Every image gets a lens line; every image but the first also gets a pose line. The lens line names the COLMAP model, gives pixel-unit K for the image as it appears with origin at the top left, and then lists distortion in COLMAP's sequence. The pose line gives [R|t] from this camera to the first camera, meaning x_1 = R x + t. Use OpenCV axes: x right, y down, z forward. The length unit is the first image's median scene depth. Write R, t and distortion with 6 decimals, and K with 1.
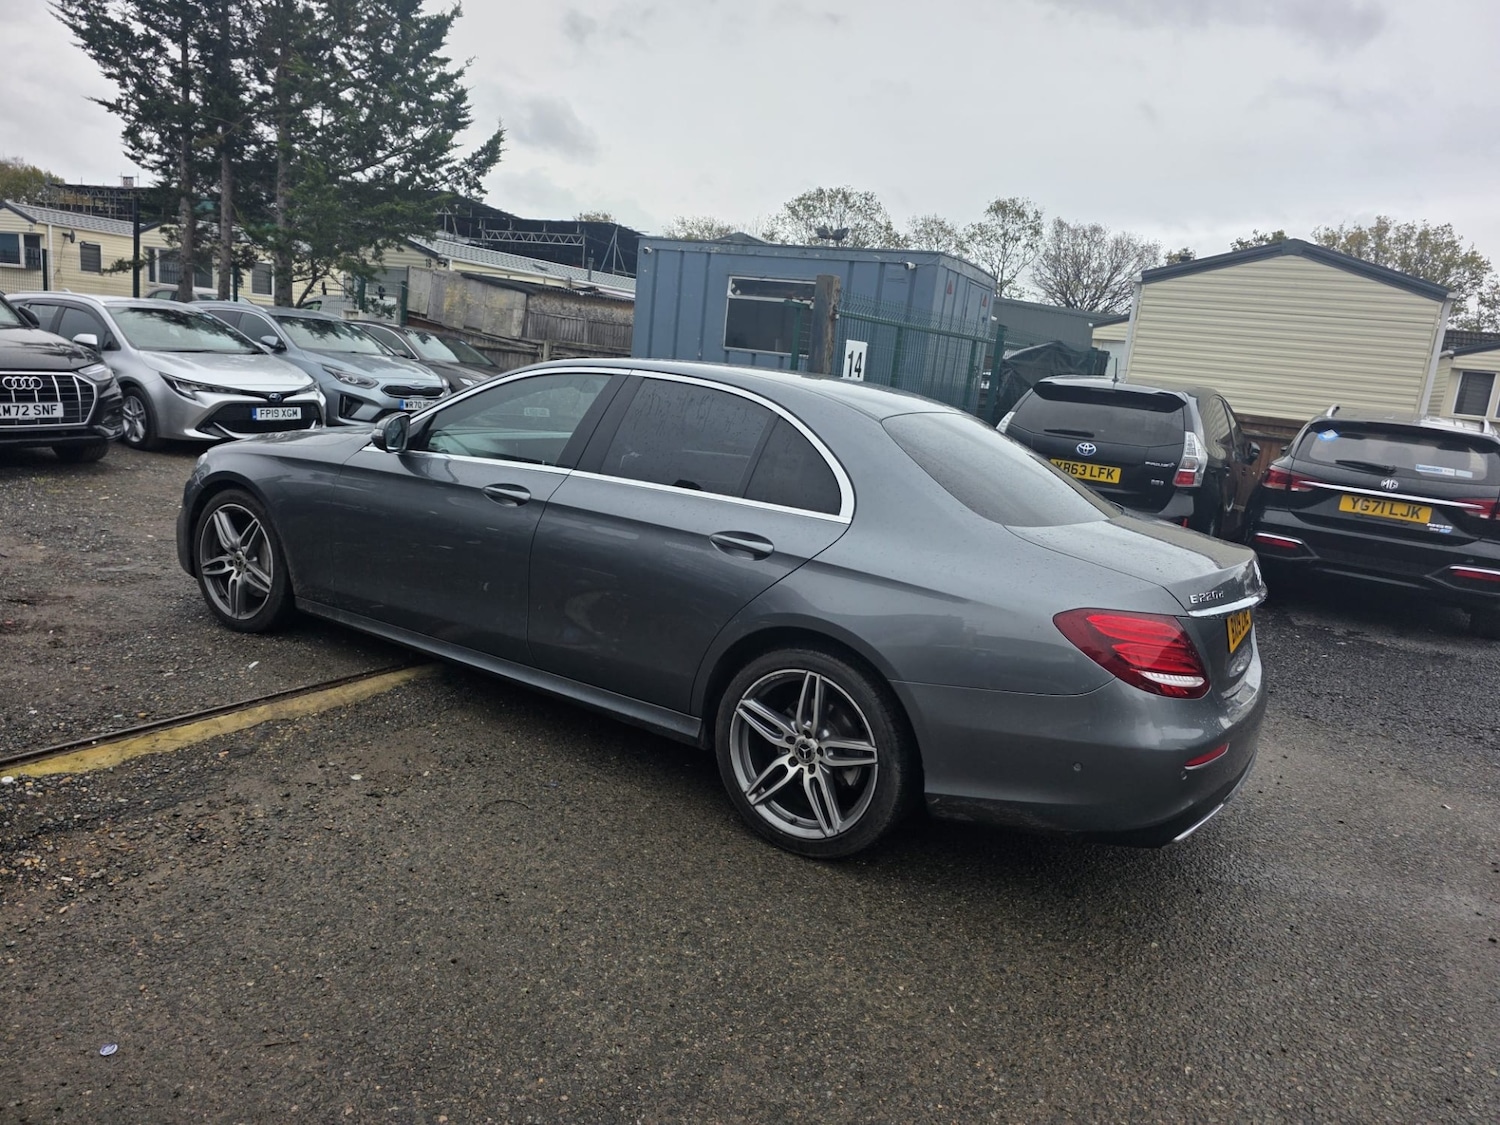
lens RADIAL K [[1031.5, 0, 759.2], [0, 1031.5, 563.2], [0, 0, 1]] dist [0.050077, -0.041333]
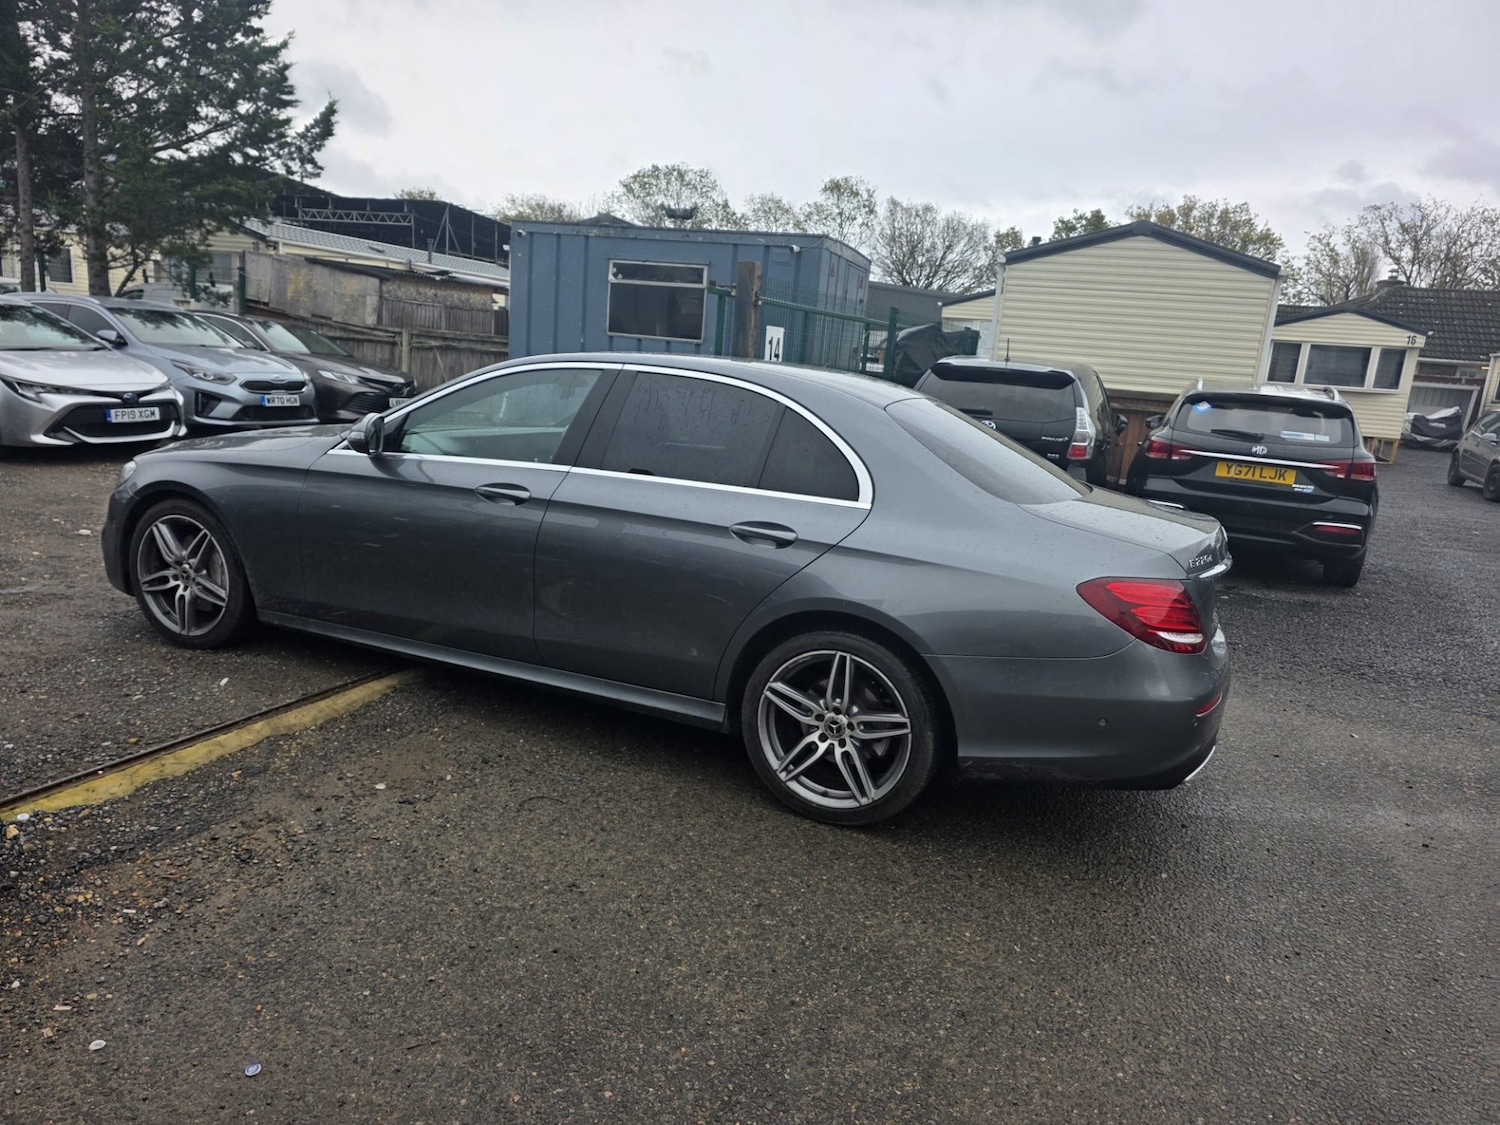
lens RADIAL K [[1029.2, 0, 748.9], [0, 1029.2, 598.6], [0, 0, 1]] dist [0.055483, -0.050479]
pose [[0.988683, -0.055214, 0.139492, -0.138146], [0.048206, 0.997423, 0.053133, -0.006658], [-0.142067, -0.045808, 0.988797, -0.015130]]
